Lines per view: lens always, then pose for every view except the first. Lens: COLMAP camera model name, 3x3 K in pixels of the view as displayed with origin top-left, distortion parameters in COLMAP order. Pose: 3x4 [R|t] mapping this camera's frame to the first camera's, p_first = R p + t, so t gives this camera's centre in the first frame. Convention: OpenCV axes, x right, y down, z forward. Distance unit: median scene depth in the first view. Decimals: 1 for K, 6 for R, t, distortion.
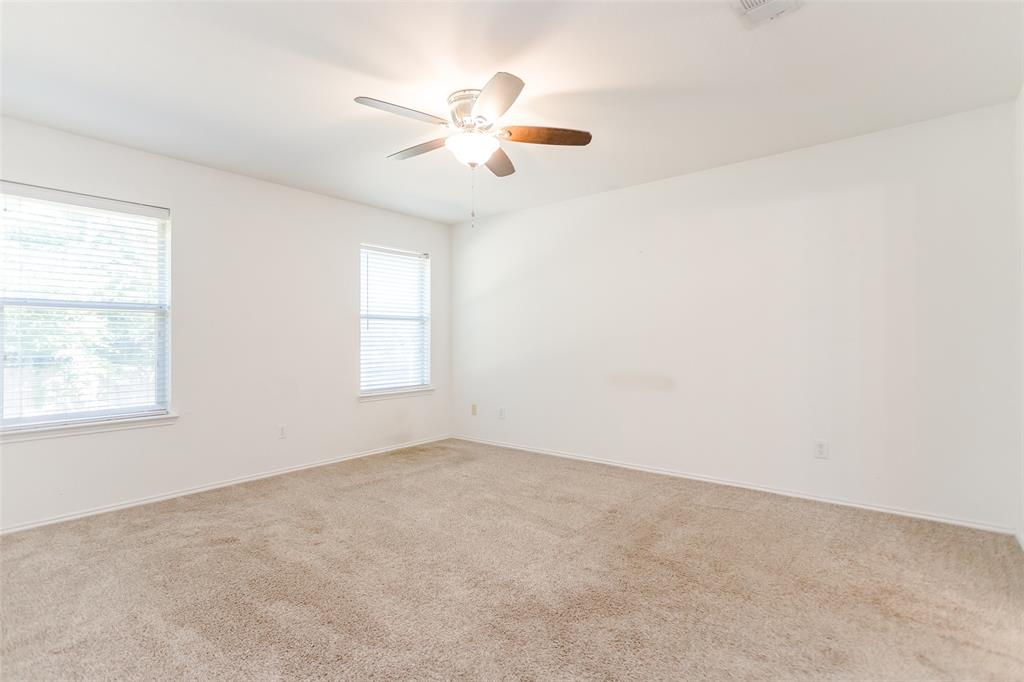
lens RADIAL K [[491.1, 0, 501.6], [0, 491.1, 343.1], [0, 0, 1]] dist [-0.002732, 0.004327]
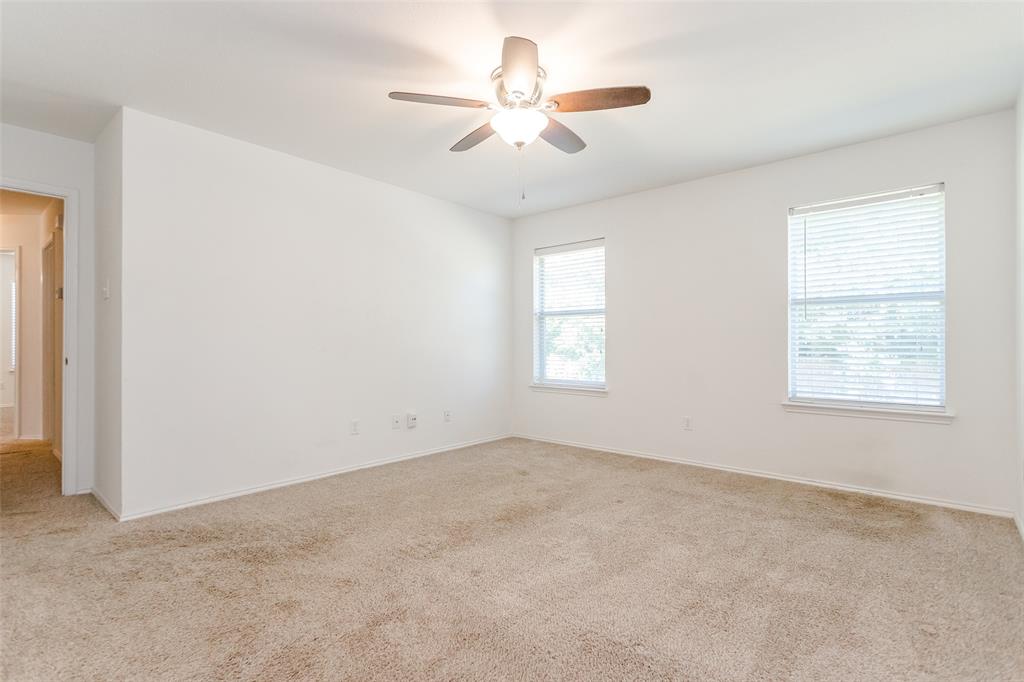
lens RADIAL K [[491.1, 0, 502.1], [0, 491.1, 332.1], [0, 0, 1]] dist [-0.002732, 0.004327]
pose [[-0.034082, -0.009041, -0.999378, 0.503721], [0.001590, 0.999957, -0.009101, 0.000554], [0.999418, -0.001899, -0.034066, 0.560922]]
